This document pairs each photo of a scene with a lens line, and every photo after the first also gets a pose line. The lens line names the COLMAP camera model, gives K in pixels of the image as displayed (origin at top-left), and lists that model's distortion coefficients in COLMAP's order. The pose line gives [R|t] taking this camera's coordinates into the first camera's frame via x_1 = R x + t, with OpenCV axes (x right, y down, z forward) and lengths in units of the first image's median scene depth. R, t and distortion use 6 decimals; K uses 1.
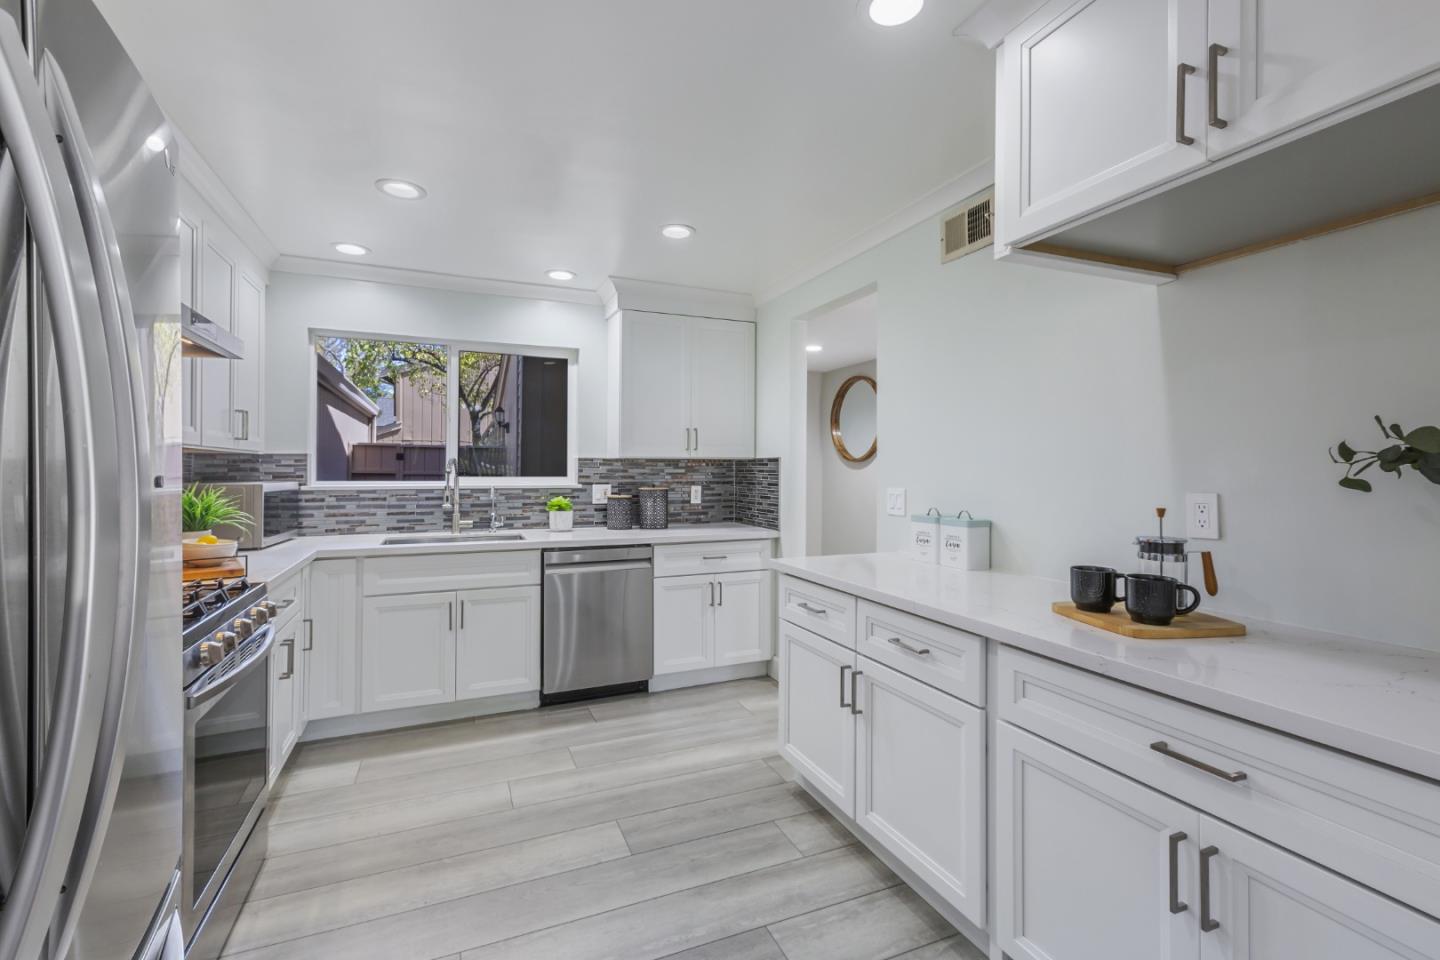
lens RADIAL K [[633.3, 0, 715.0], [0, 633.3, 470.1], [0, 0, 1]] dist [0.003593, 0.000164]
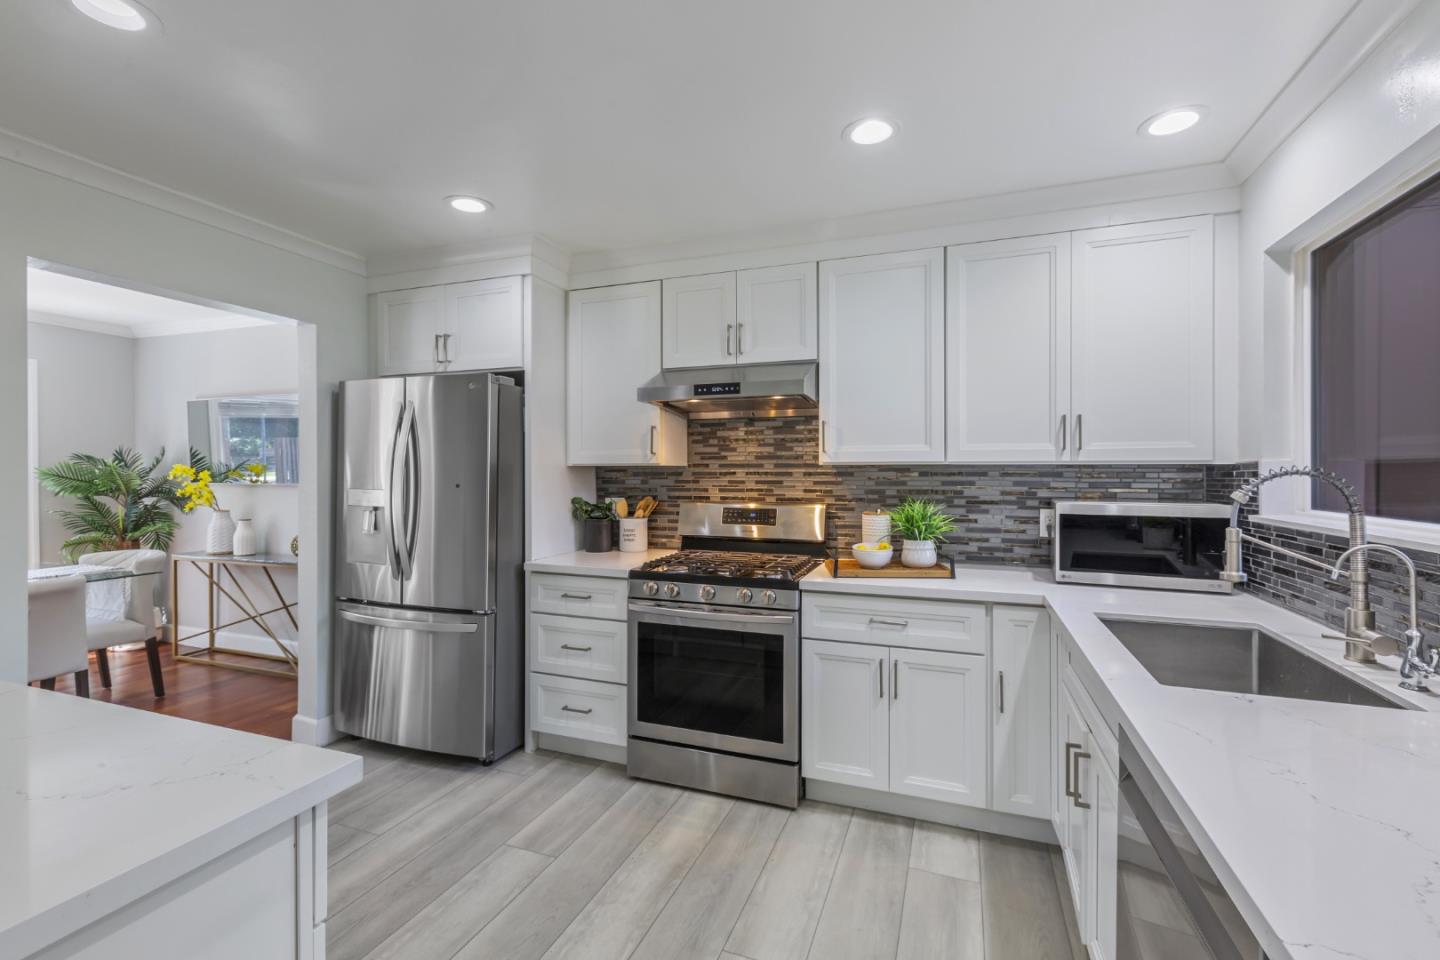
lens RADIAL K [[633.3, 0, 715.5], [0, 633.3, 475.7], [0, 0, 1]] dist [0.003593, 0.000164]
pose [[-0.691583, 0.004535, -0.722282, 0.152137], [-0.001266, 0.999971, 0.007490, -0.016830], [0.722295, 0.006094, -0.691558, 1.051061]]
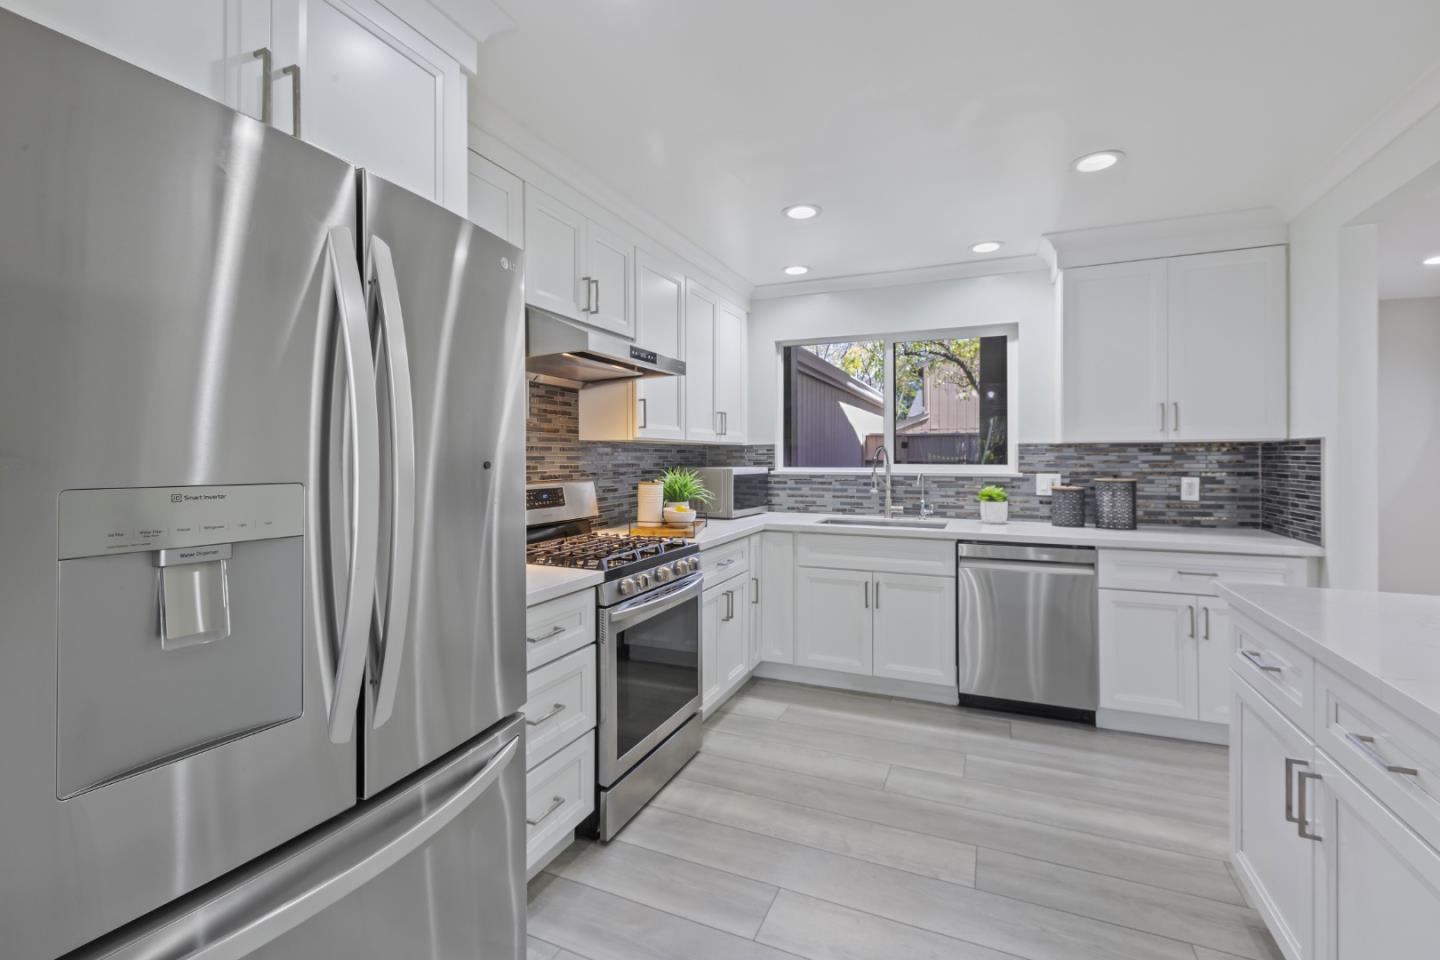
lens RADIAL K [[633.3, 0, 707.4], [0, 633.3, 458.4], [0, 0, 1]] dist [0.003593, 0.000164]
pose [[0.681072, -0.001255, -0.732215, 0.163827], [0.002270, 0.999997, 0.000398, 0.000294], [0.732213, -0.001933, 0.681073, 0.071463]]
